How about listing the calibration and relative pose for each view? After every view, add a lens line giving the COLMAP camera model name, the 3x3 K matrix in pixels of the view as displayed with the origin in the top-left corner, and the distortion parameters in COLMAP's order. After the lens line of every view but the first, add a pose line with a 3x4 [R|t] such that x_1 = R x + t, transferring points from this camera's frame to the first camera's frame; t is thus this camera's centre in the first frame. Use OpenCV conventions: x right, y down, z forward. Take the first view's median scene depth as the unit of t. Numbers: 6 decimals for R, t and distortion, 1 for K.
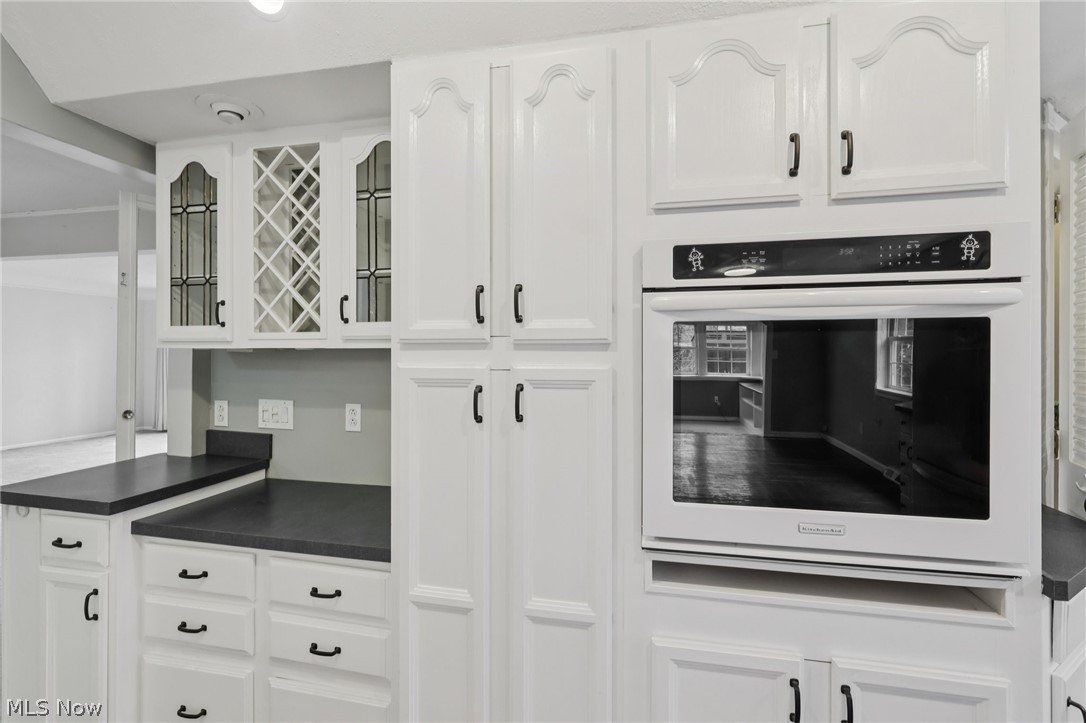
lens RADIAL K [[504.9, 0, 541.6], [0, 504.9, 359.7], [0, 0, 1]] dist [-0.002593, 0.001606]
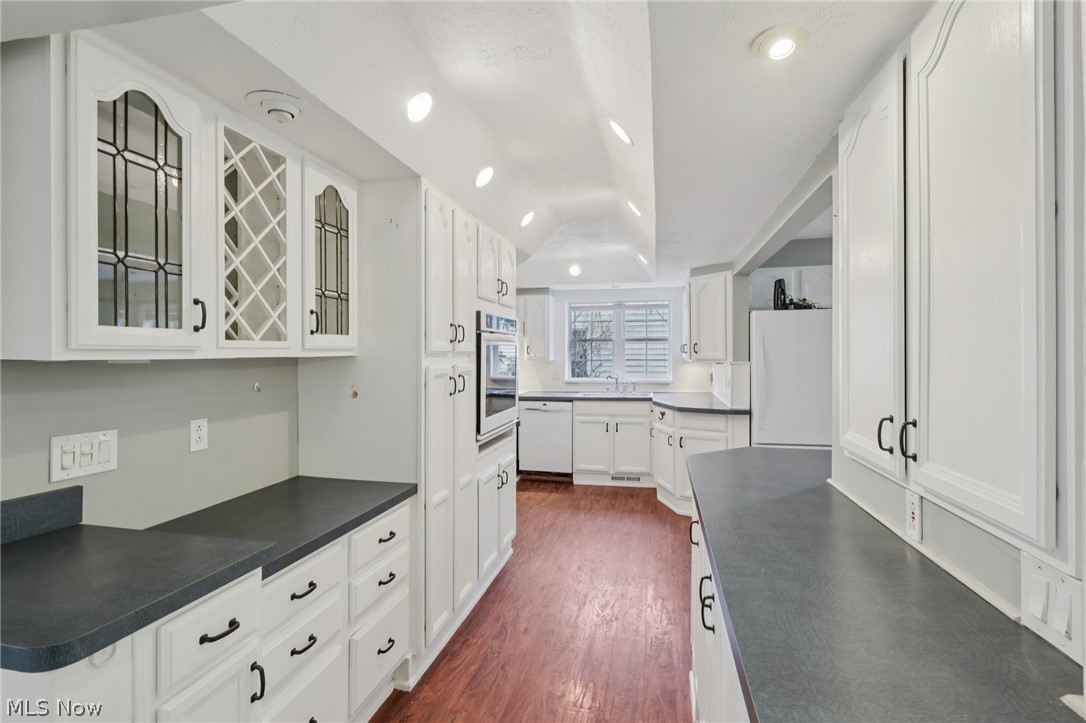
lens RADIAL K [[504.9, 0, 541.6], [0, 504.9, 359.7], [0, 0, 1]] dist [-0.002593, 0.001606]
pose [[0.001963, -0.024456, 0.999699, -1.451891], [0.009861, 0.999653, 0.024436, -0.036091], [-0.999949, 0.009810, 0.002204, 0.468468]]
